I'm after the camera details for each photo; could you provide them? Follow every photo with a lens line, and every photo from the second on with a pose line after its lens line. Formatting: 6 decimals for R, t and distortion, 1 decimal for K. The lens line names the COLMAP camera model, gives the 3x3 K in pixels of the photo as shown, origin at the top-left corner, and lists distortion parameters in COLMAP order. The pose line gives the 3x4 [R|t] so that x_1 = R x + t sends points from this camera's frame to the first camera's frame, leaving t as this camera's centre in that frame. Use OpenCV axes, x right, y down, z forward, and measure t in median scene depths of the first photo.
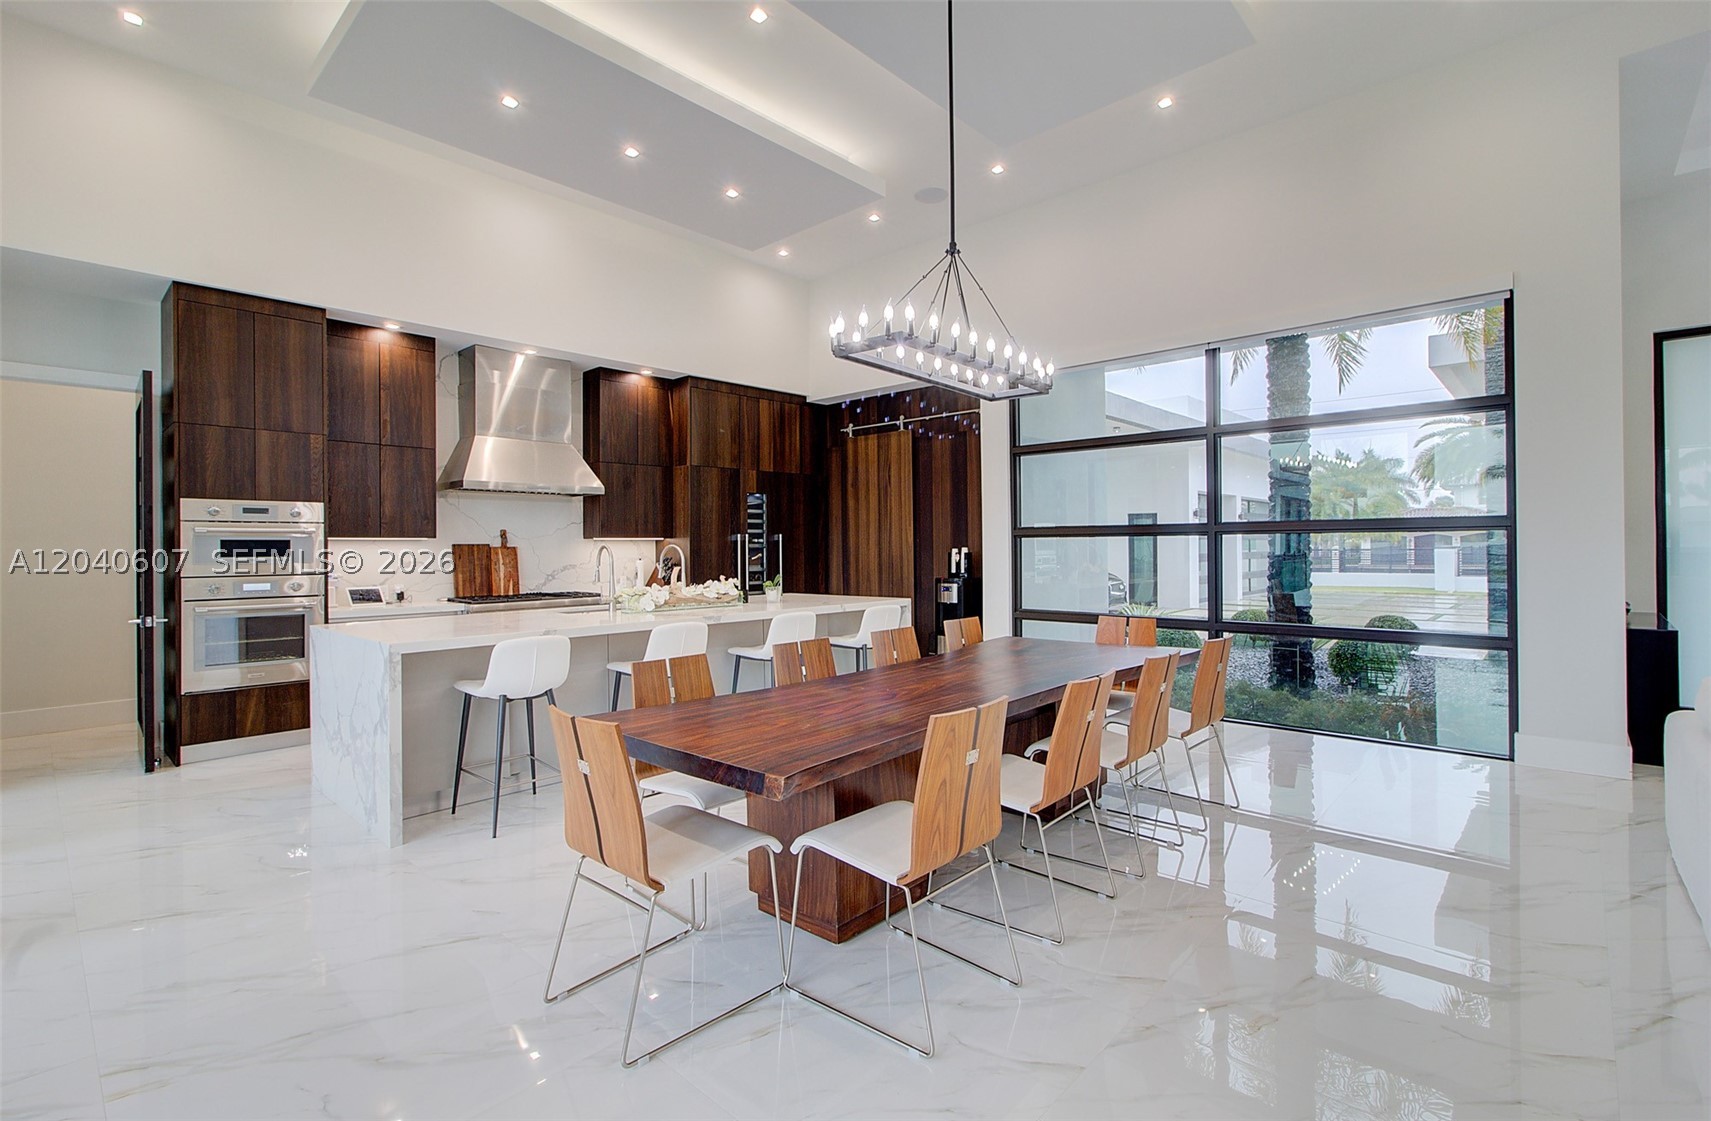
lens RADIAL K [[782.2, 0, 878.1], [0, 782.2, 549.1], [0, 0, 1]] dist [-0.003112, 0.001959]
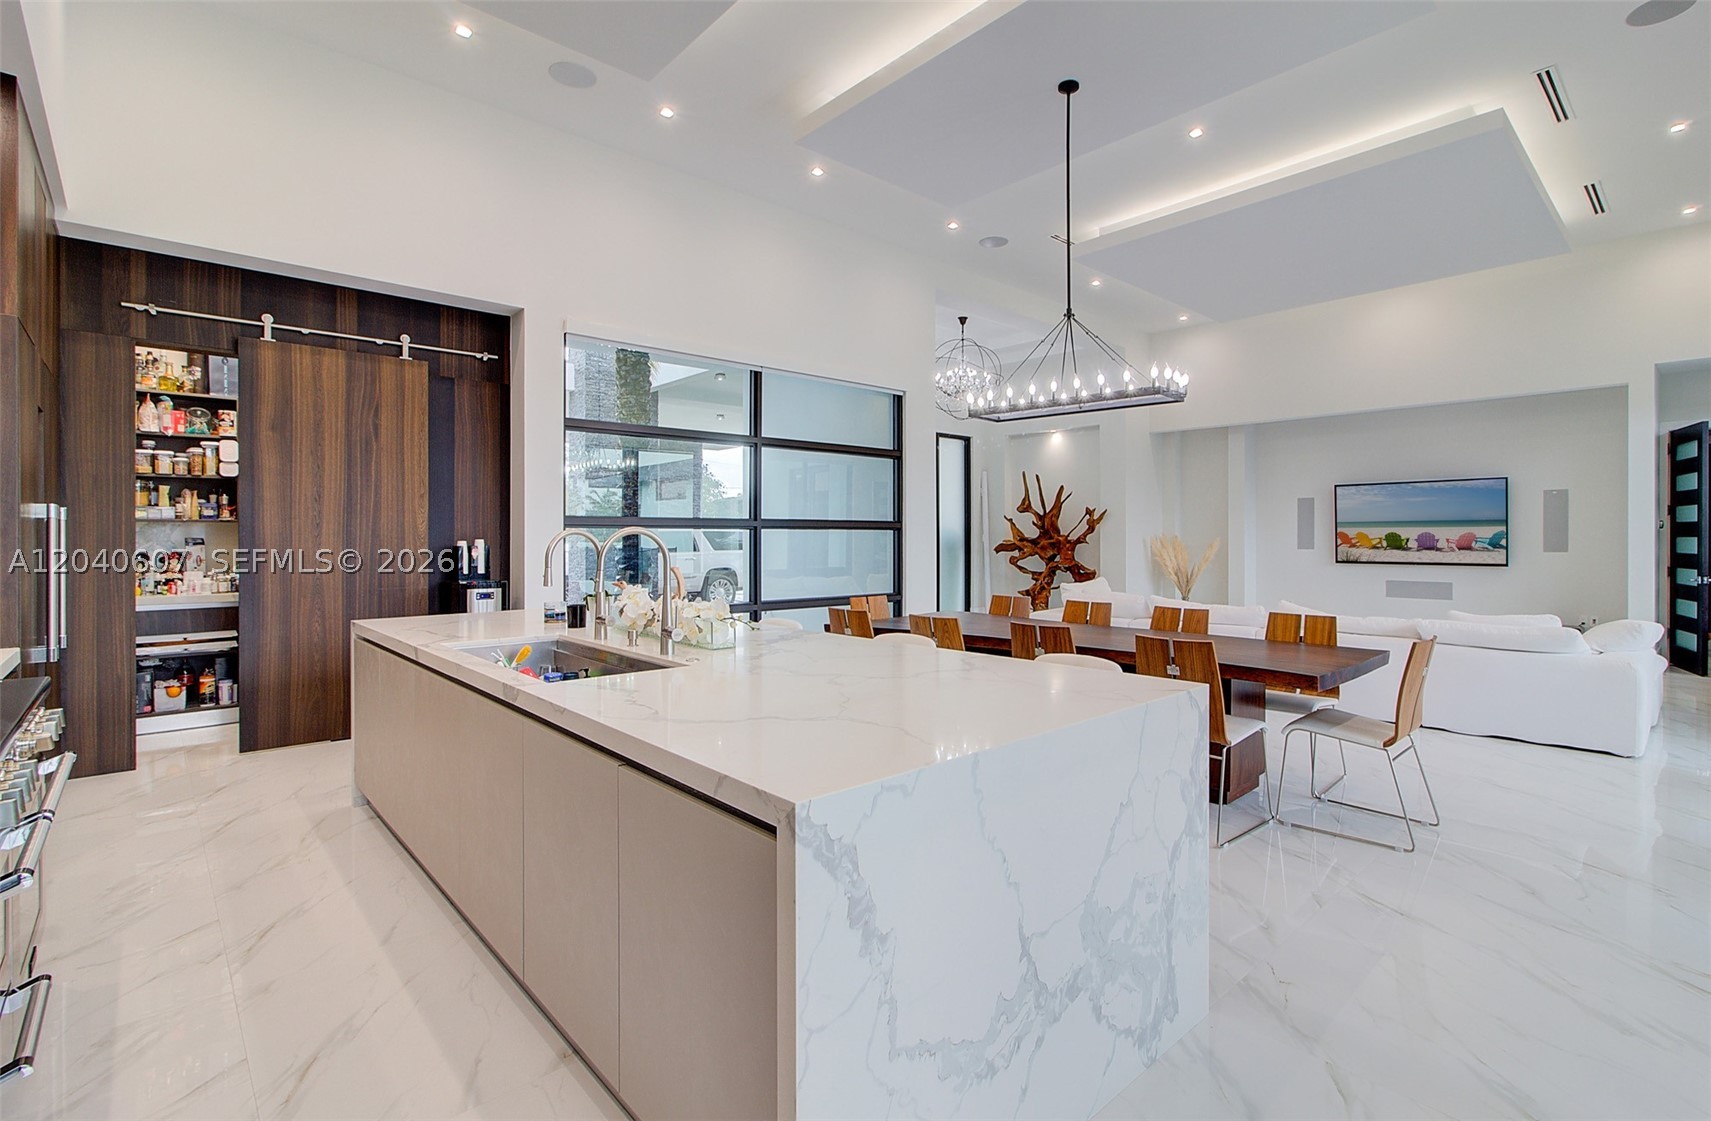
lens RADIAL K [[782.2, 0, 879.7], [0, 782.2, 543.0], [0, 0, 1]] dist [-0.003112, 0.001959]
pose [[0.086469, 0.001053, 0.996254, -0.715443], [0.003270, 0.999994, -0.001340, 0.005005], [-0.996249, 0.003373, 0.086465, 0.696849]]
